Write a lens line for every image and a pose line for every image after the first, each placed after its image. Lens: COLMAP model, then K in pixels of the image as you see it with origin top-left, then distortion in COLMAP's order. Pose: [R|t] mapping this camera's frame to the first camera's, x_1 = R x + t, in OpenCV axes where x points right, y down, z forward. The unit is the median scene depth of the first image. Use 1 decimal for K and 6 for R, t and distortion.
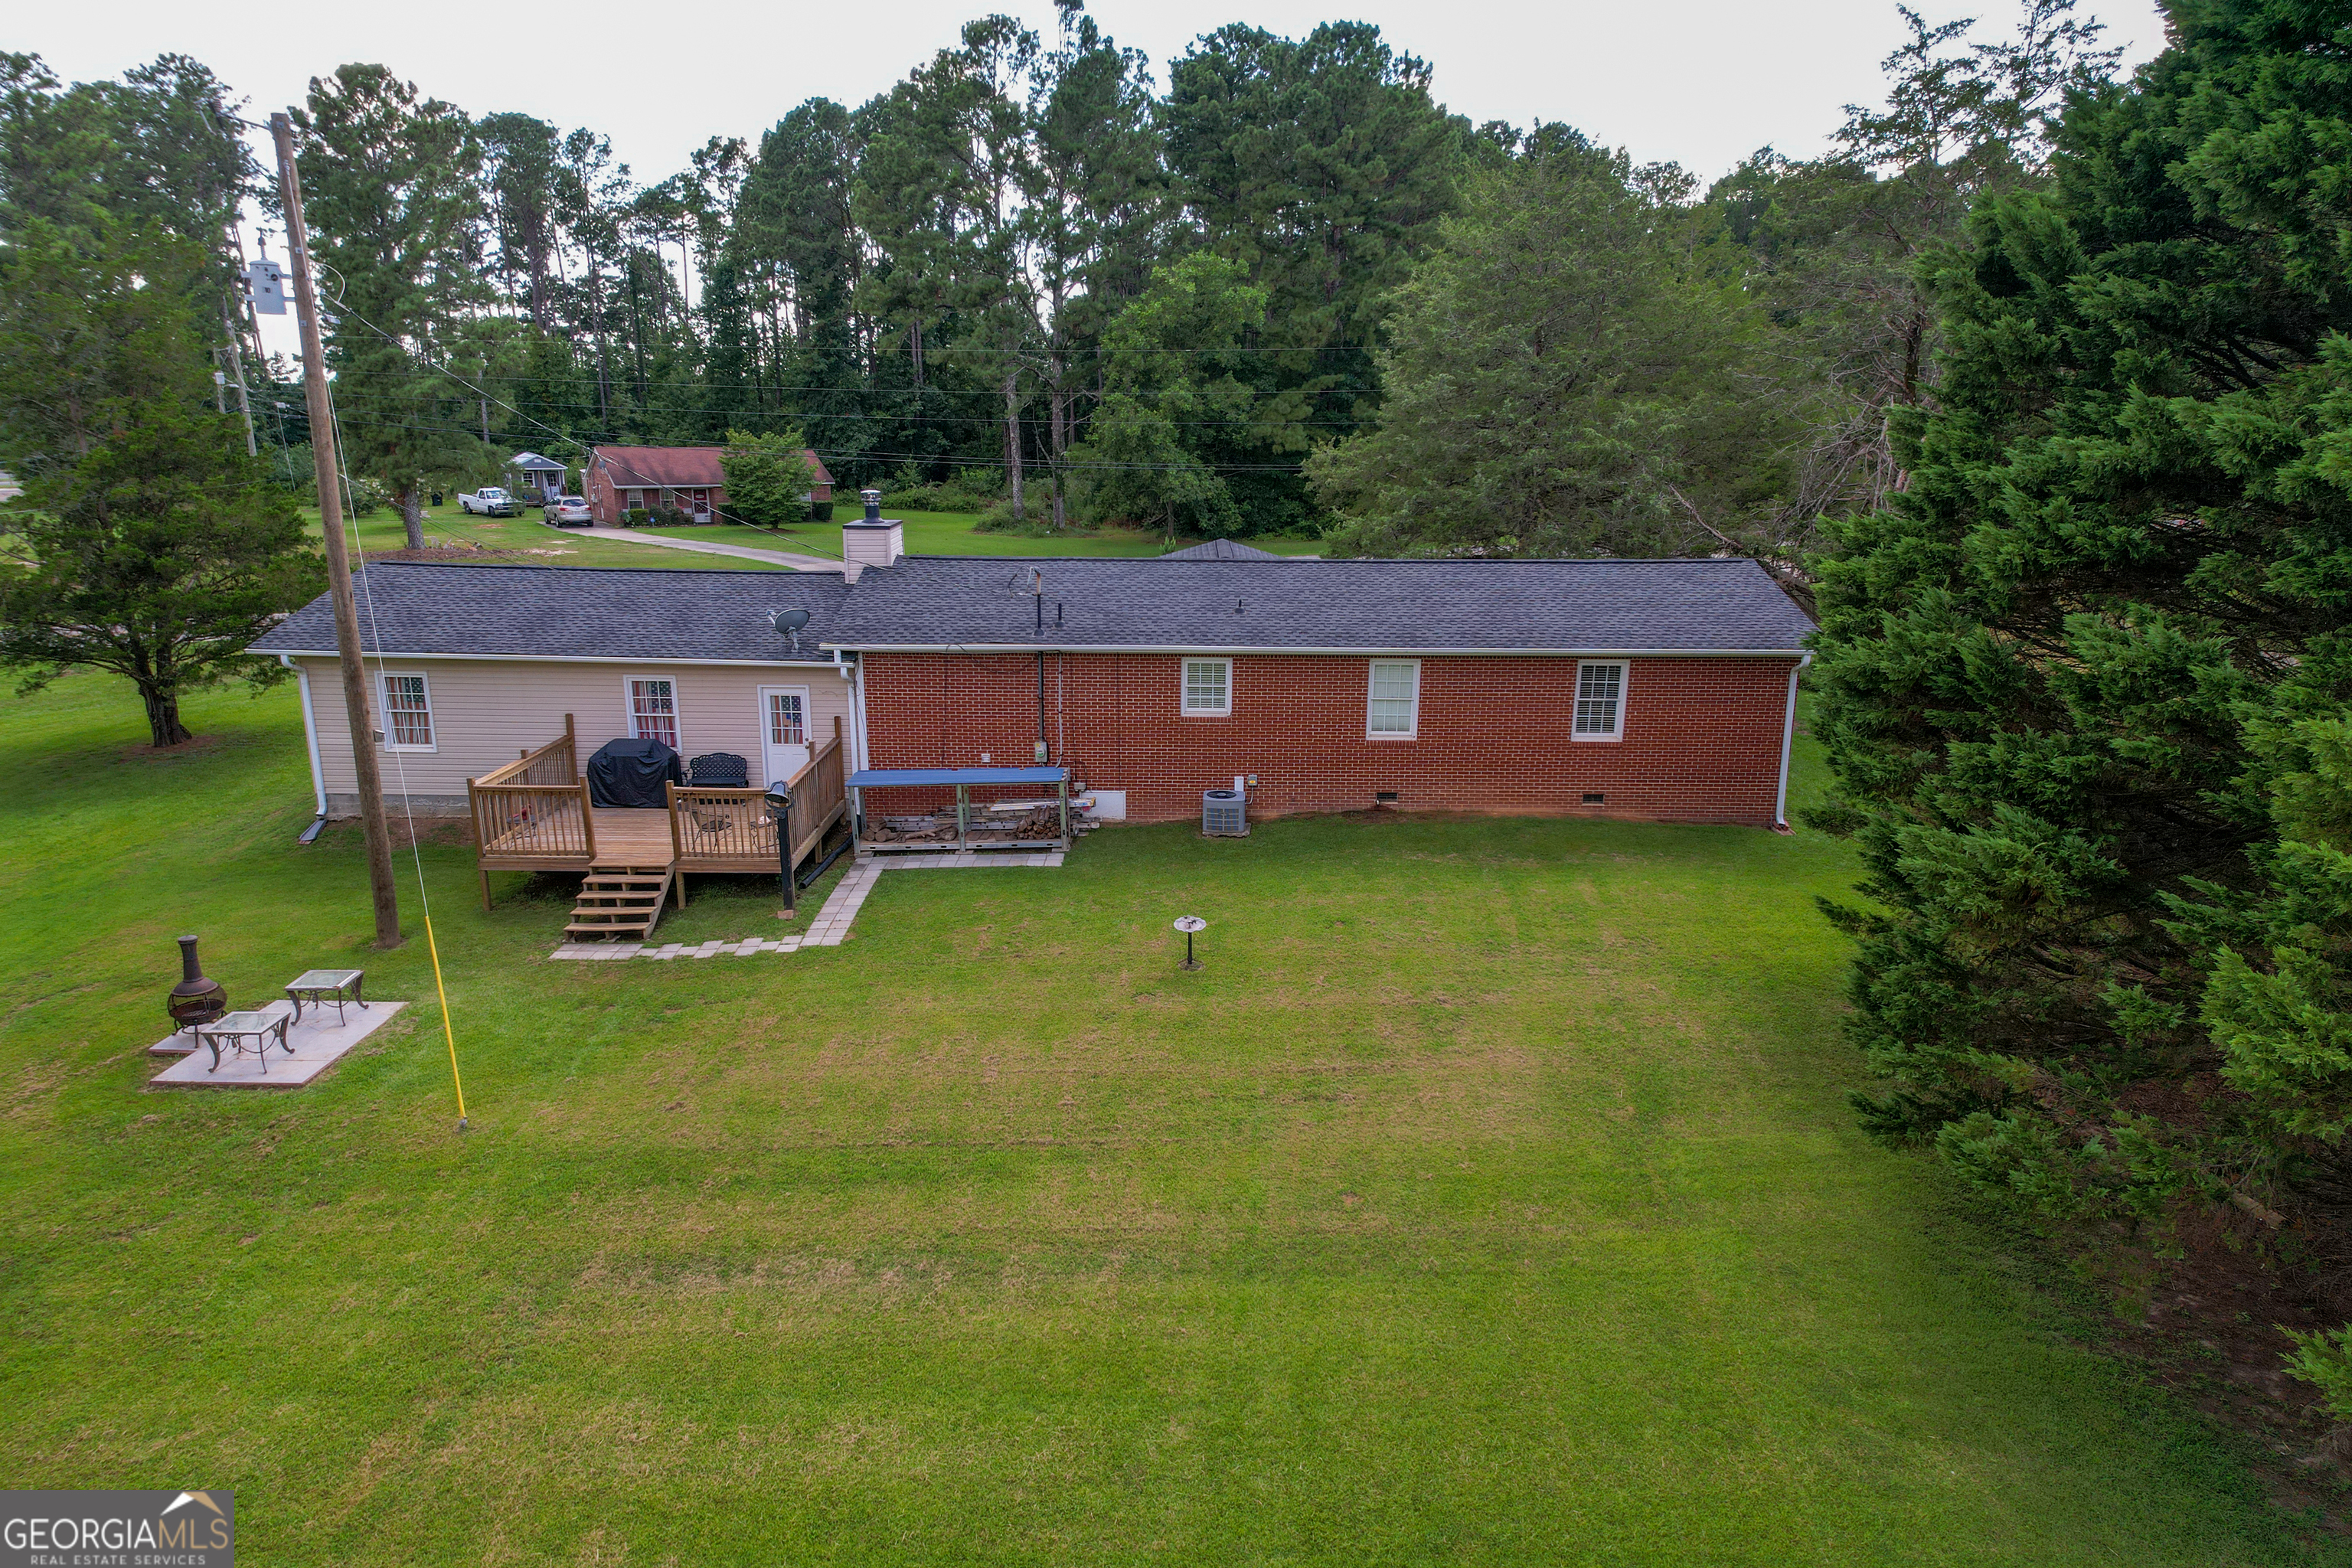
lens RADIAL K [[1456.6, 0, 1179.2], [0, 1456.6, 869.6], [0, 0, 1]] dist [0.068908, -0.044734]
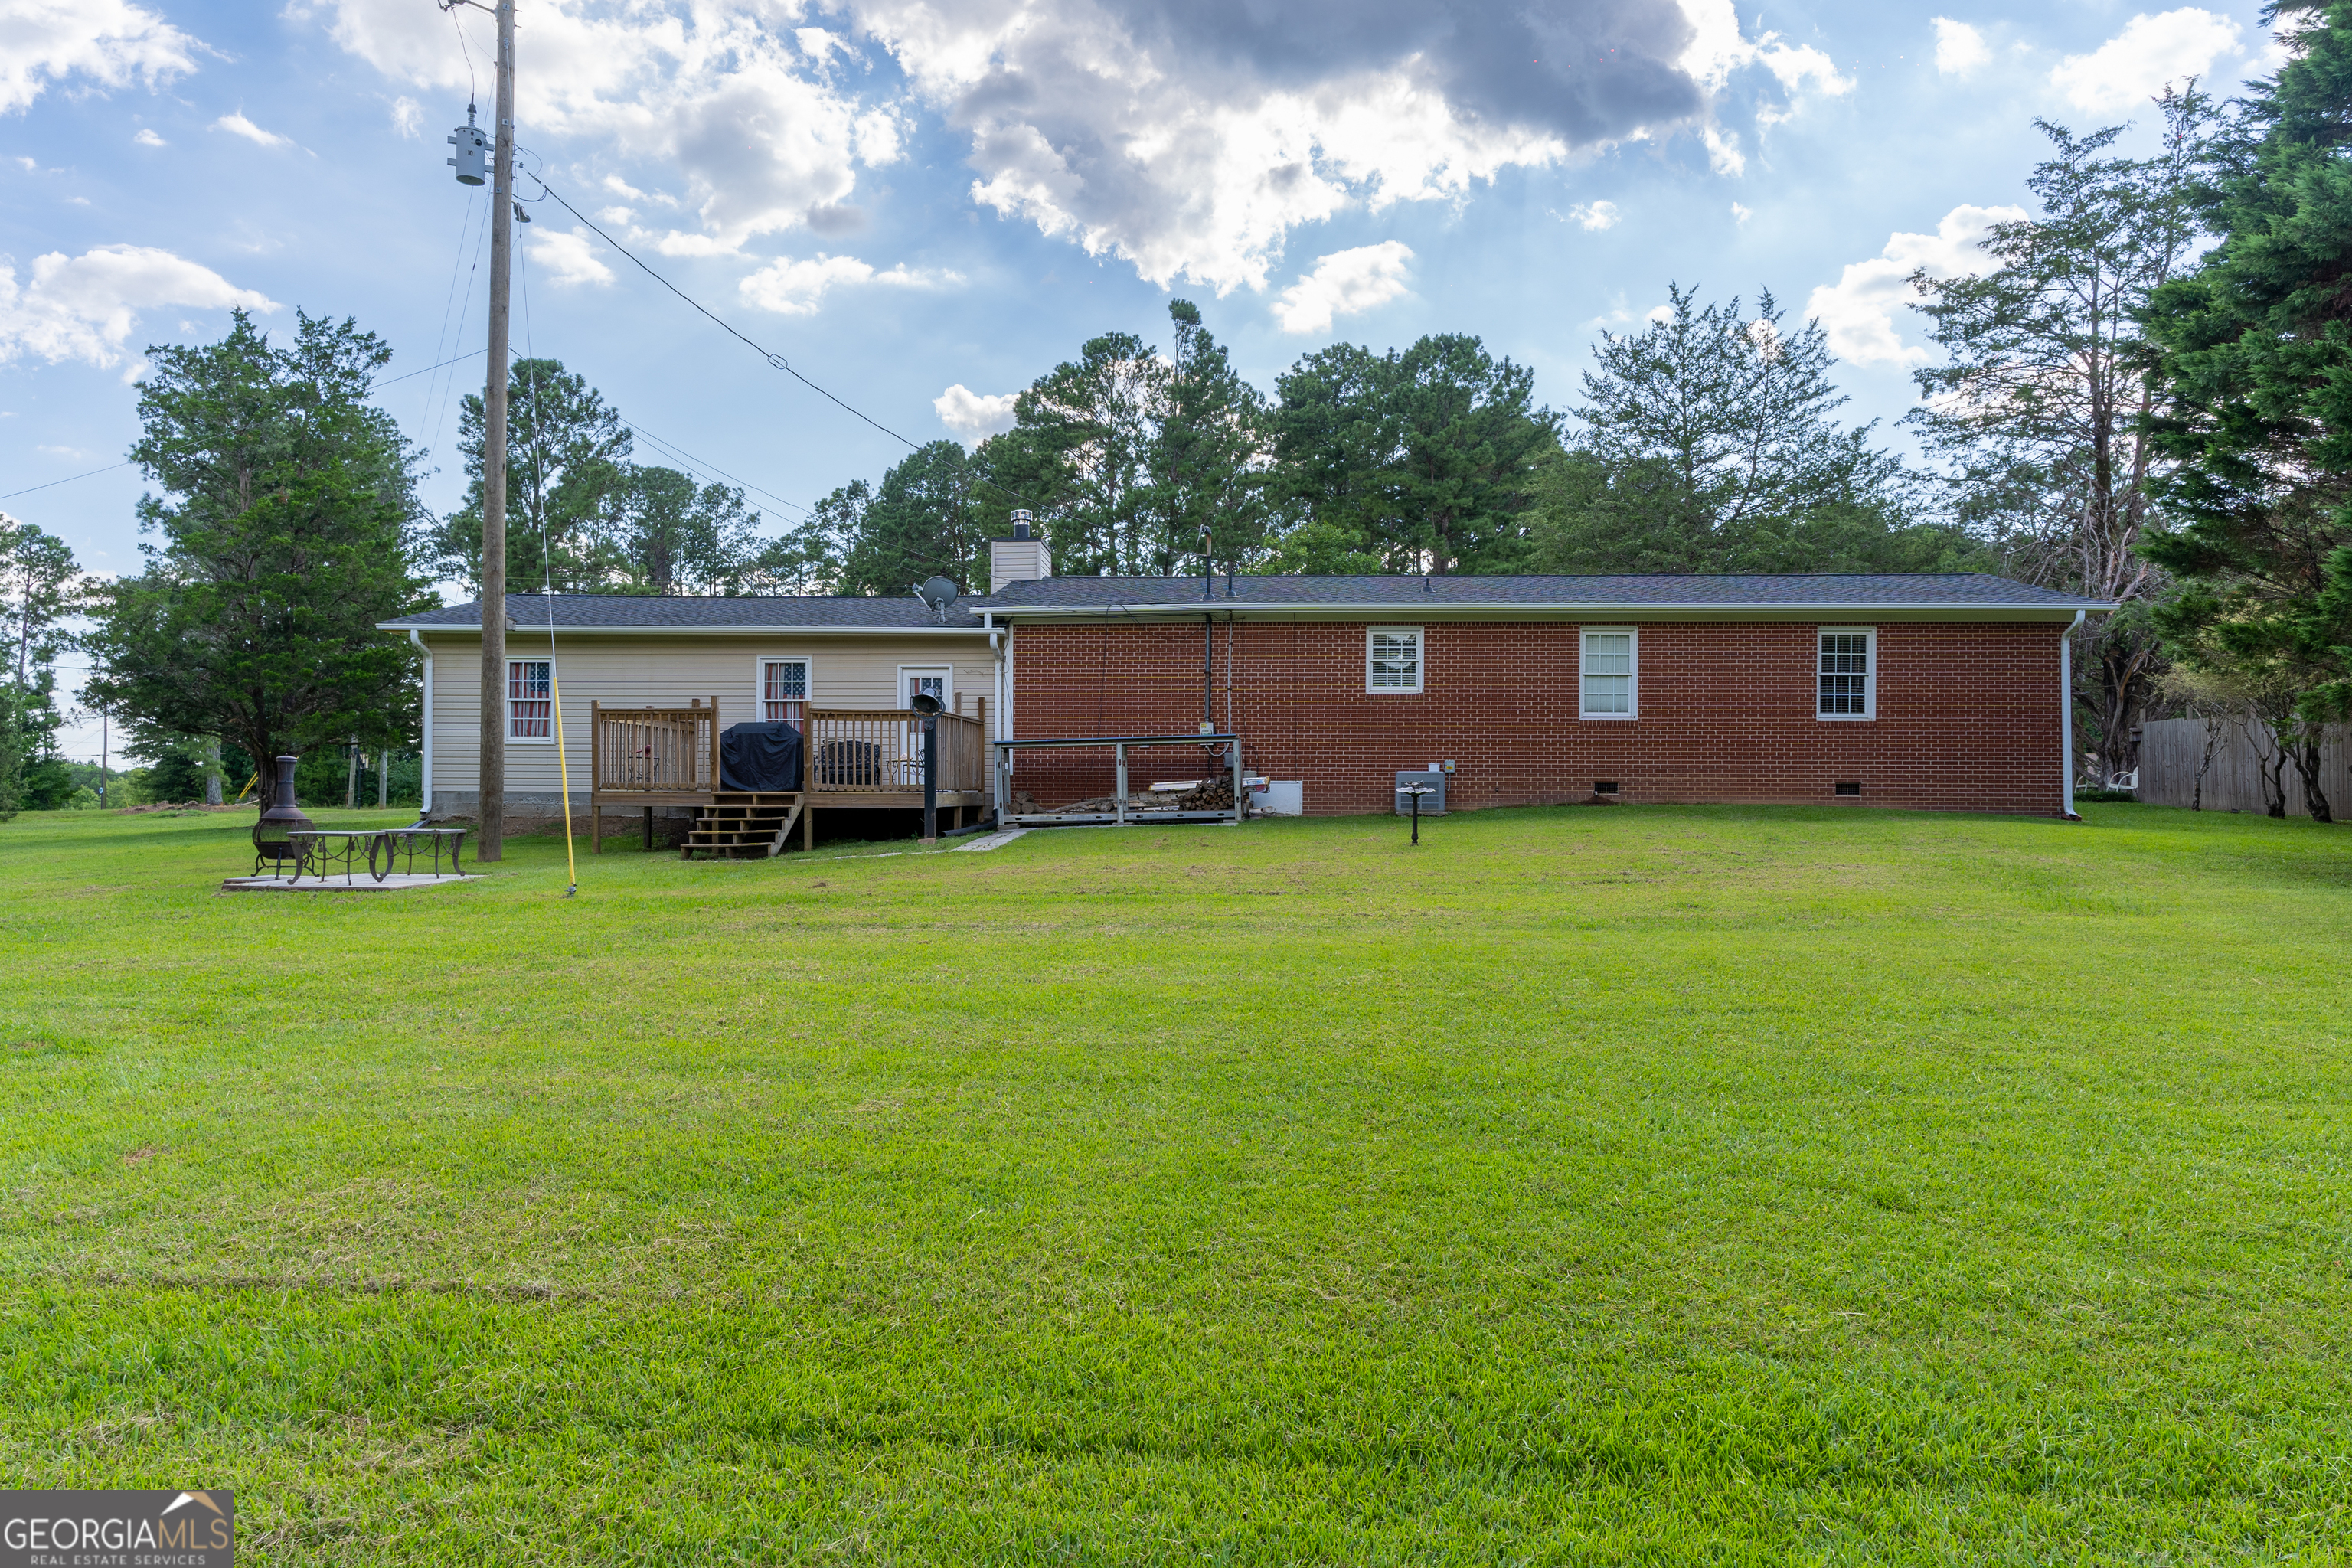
lens RADIAL K [[1551.1, 0, 1176.9], [0, 1551.1, 829.6], [0, 0, 1]] dist [-0.015151, 0.006600]
pose [[0.998208, -0.003484, -0.059731, -0.056950], [-0.012342, 0.964844, -0.262534, 0.220678], [0.058545, 0.262801, 0.963072, 0.108612]]
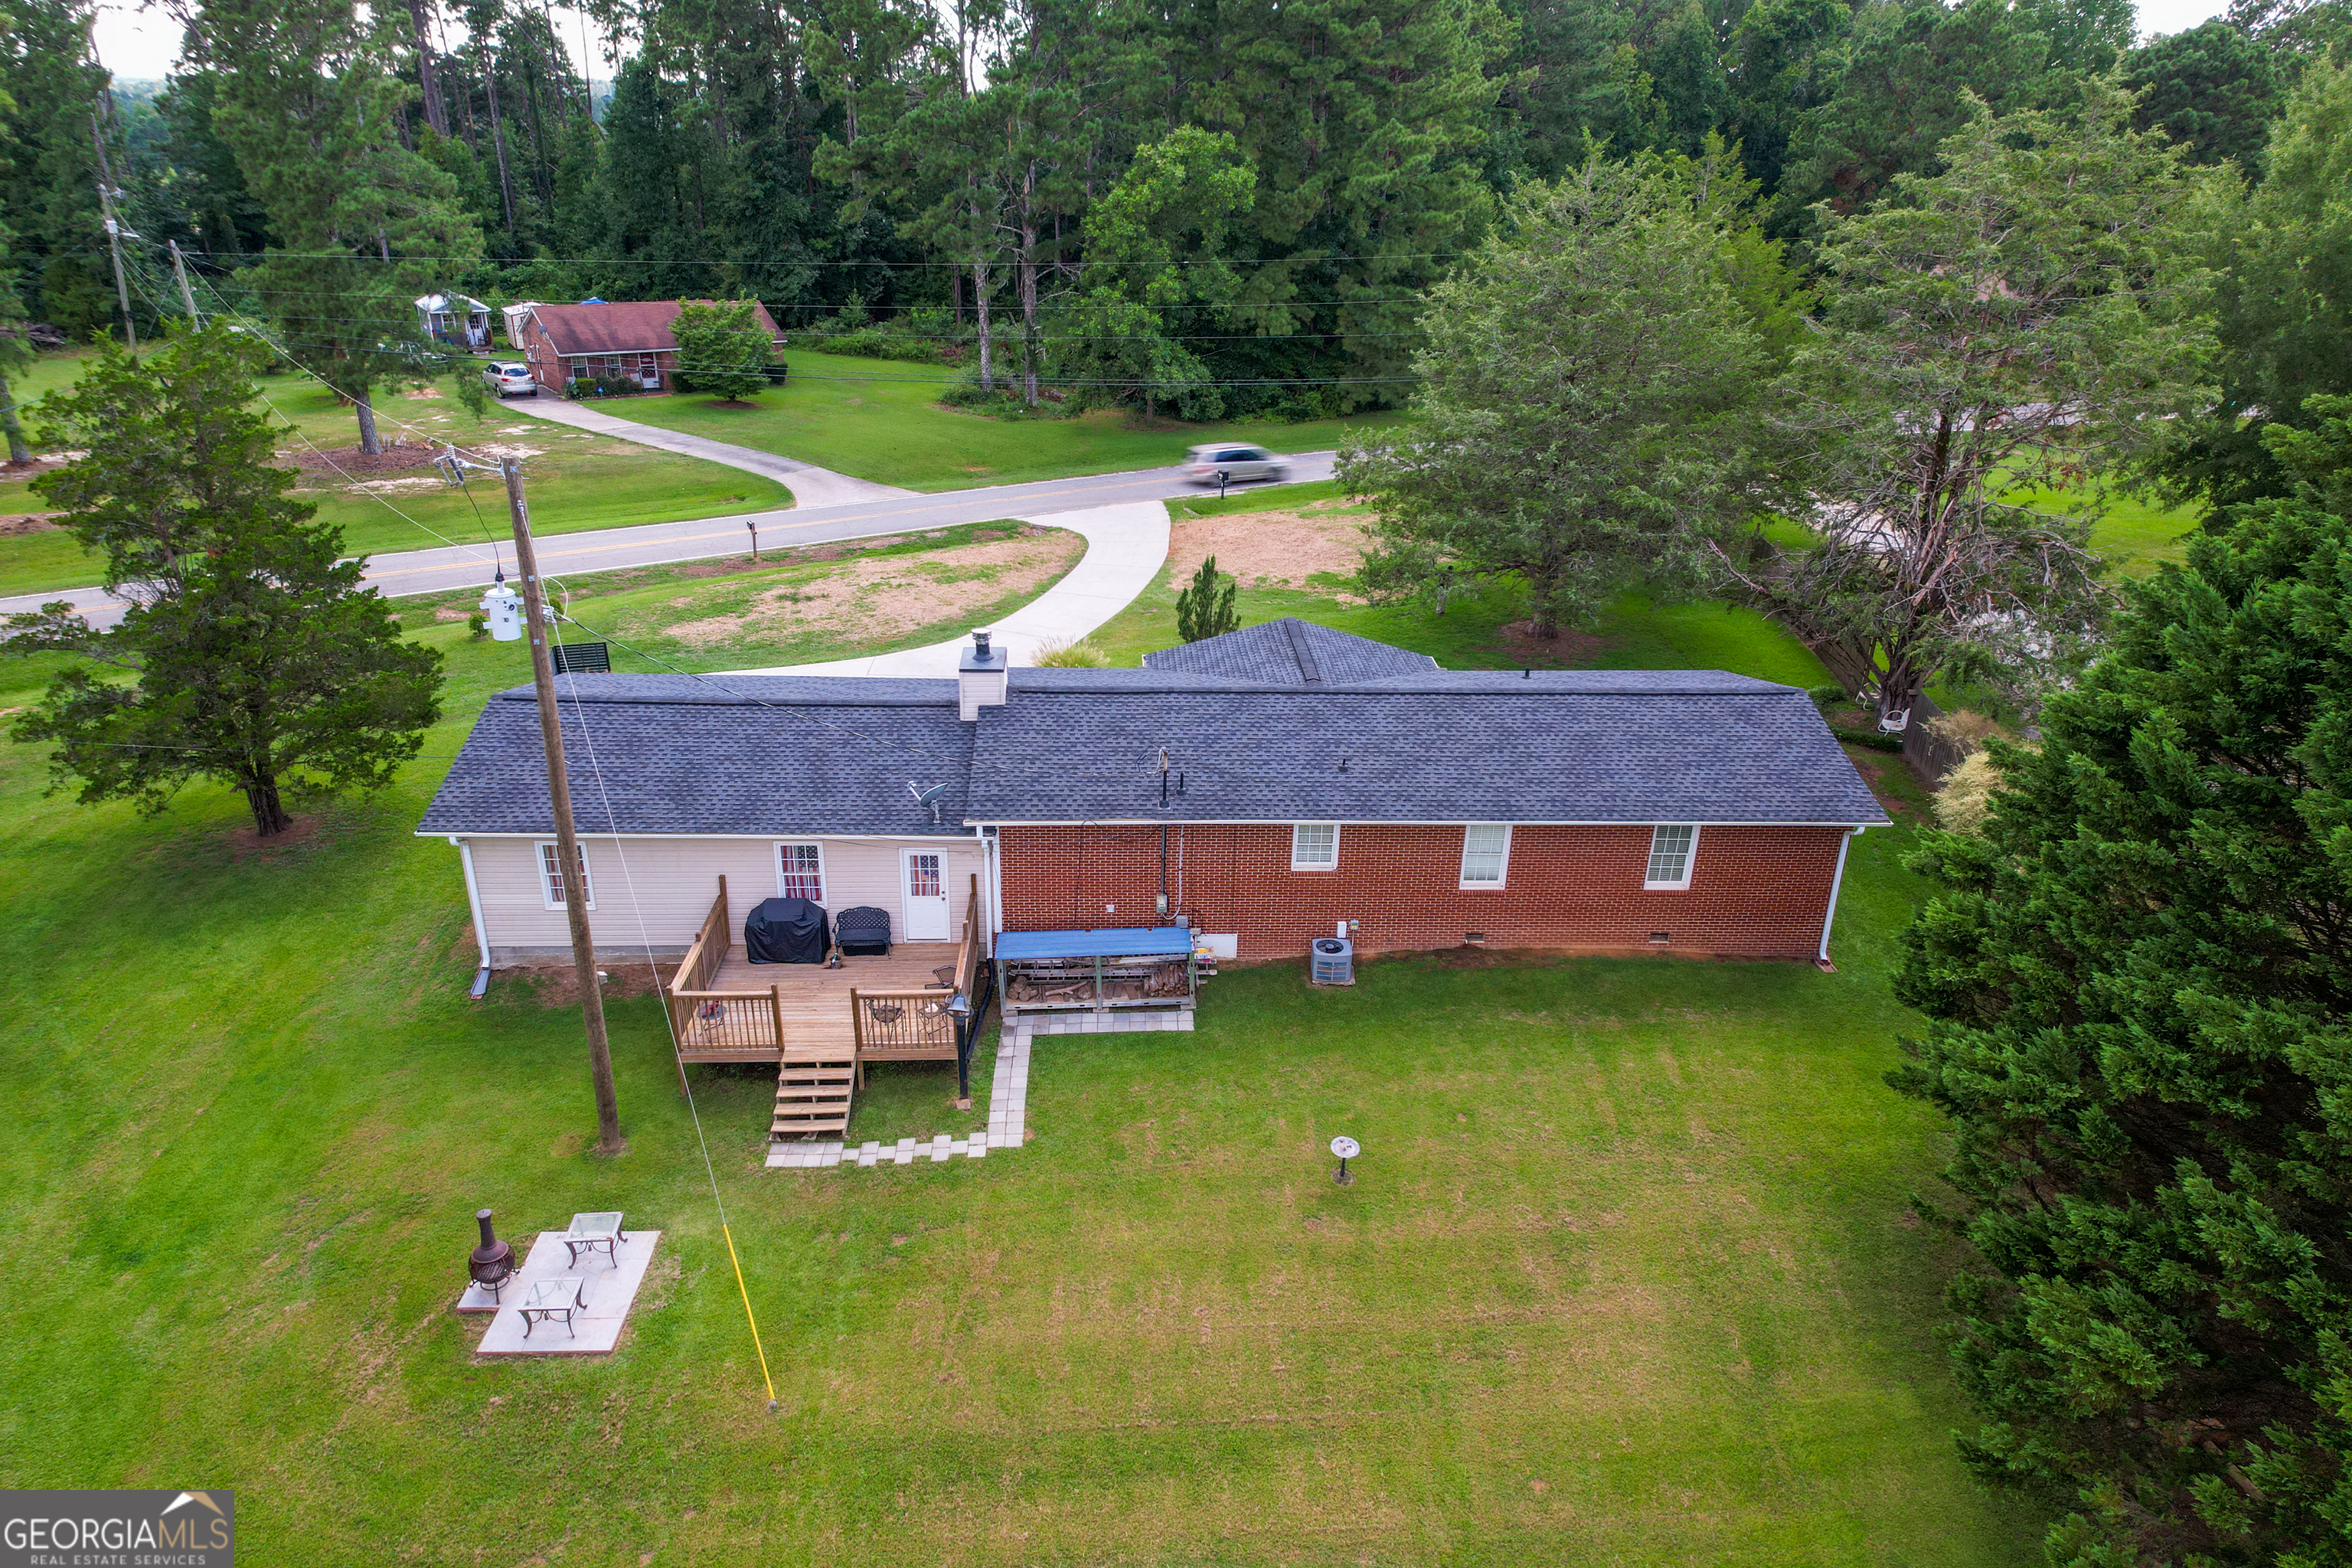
lens RADIAL K [[1456.6, 0, 1201.6], [0, 1456.6, 910.4], [0, 0, 1]] dist [0.068908, -0.044734]
pose [[0.998422, -0.010819, 0.055096, -0.124664], [0.002228, 0.988121, 0.153661, -0.241416], [-0.056104, -0.153296, 0.986586, -0.070755]]
